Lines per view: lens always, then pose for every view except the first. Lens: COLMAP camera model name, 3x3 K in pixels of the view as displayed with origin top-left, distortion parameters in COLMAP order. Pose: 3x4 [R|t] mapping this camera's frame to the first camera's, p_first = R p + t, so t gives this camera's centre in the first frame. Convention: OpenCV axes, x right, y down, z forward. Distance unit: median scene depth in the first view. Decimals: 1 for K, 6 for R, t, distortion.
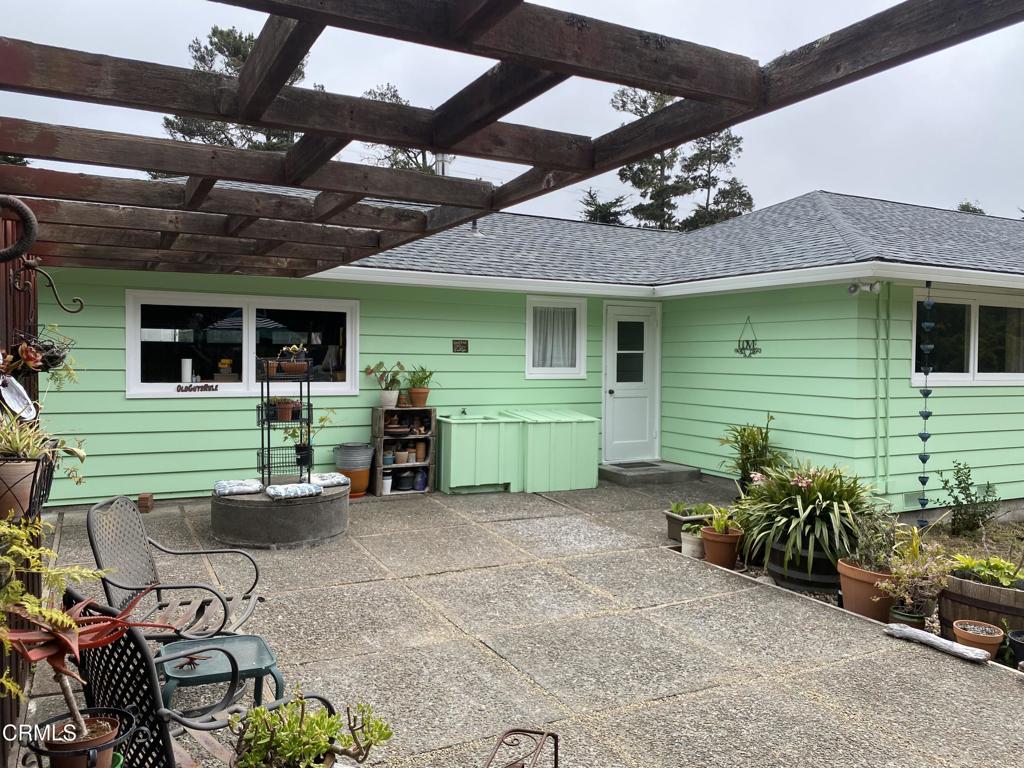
lens RADIAL K [[768.9, 0, 507.9], [0, 768.9, 374.0], [0, 0, 1]] dist [0.049670, -0.007272]
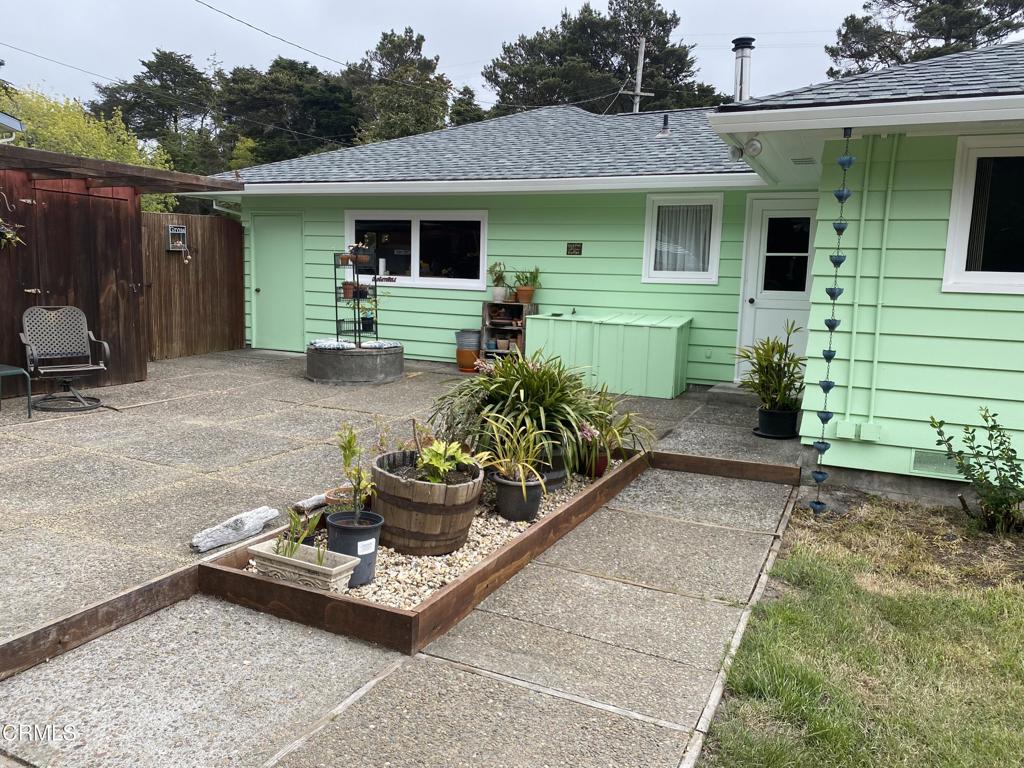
lens RADIAL K [[768.9, 0, 512.7], [0, 768.9, 390.1], [0, 0, 1]] dist [0.049670, -0.007272]
pose [[0.601179, 0.125278, -0.789233, 0.750605], [-0.040704, 0.991154, 0.126324, 0.026387], [0.798077, -0.043818, 0.600960, 0.283729]]
